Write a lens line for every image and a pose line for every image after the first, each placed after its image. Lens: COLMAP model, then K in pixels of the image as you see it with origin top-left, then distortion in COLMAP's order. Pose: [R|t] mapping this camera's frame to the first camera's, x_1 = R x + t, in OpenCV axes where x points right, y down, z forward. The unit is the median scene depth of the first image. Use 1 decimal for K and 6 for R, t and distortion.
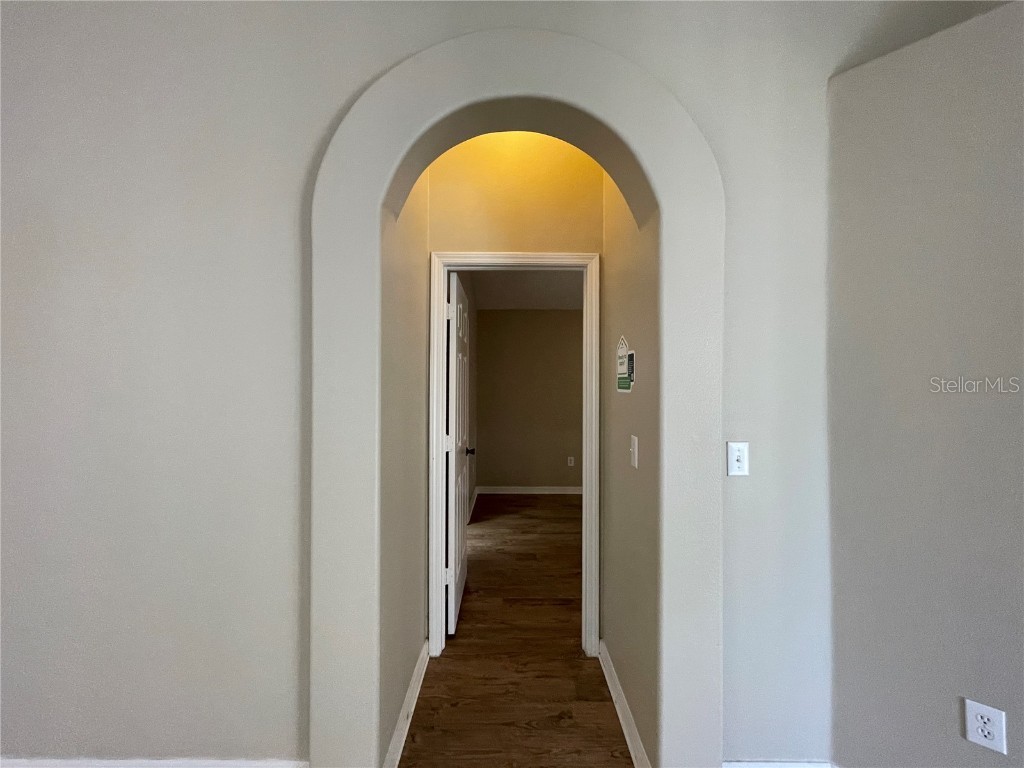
lens RADIAL K [[412.7, 0, 511.0], [0, 412.7, 387.9], [0, 0, 1]] dist [0.000470, -0.000125]
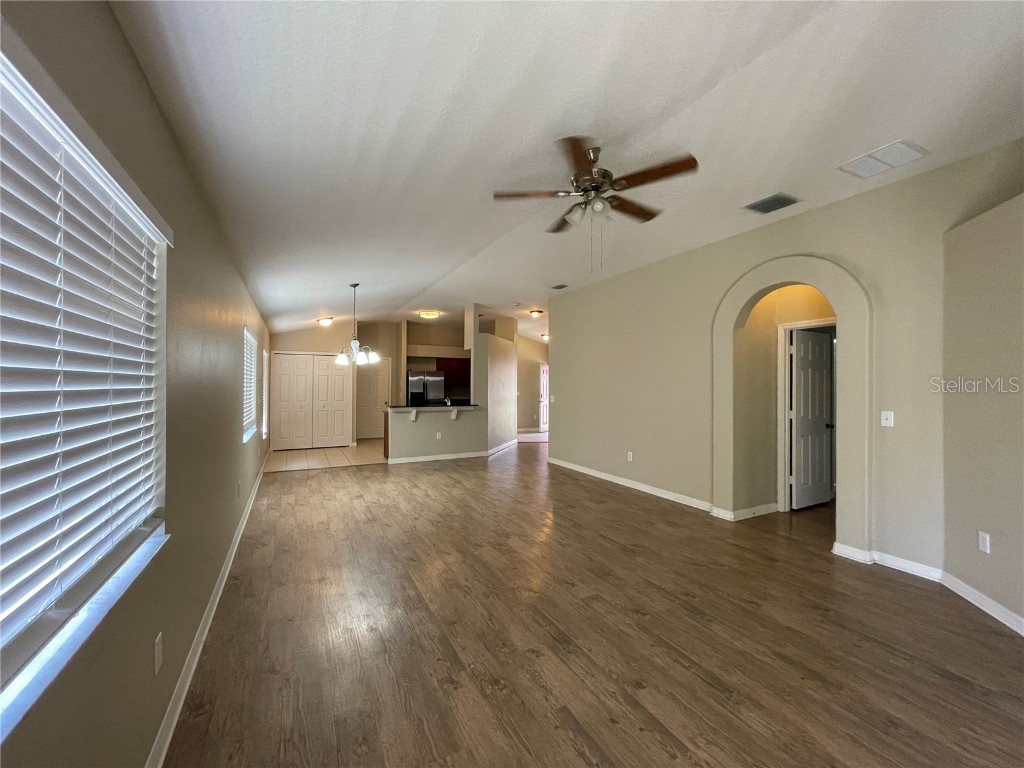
lens RADIAL K [[412.7, 0, 511.0], [0, 412.7, 387.9], [0, 0, 1]] dist [0.000470, -0.000125]
pose [[0.458903, 0.000411, -0.888486, 1.590350], [0.000708, 0.999999, 0.000828, 0.002679], [0.888486, -0.001009, 0.458903, -1.810770]]
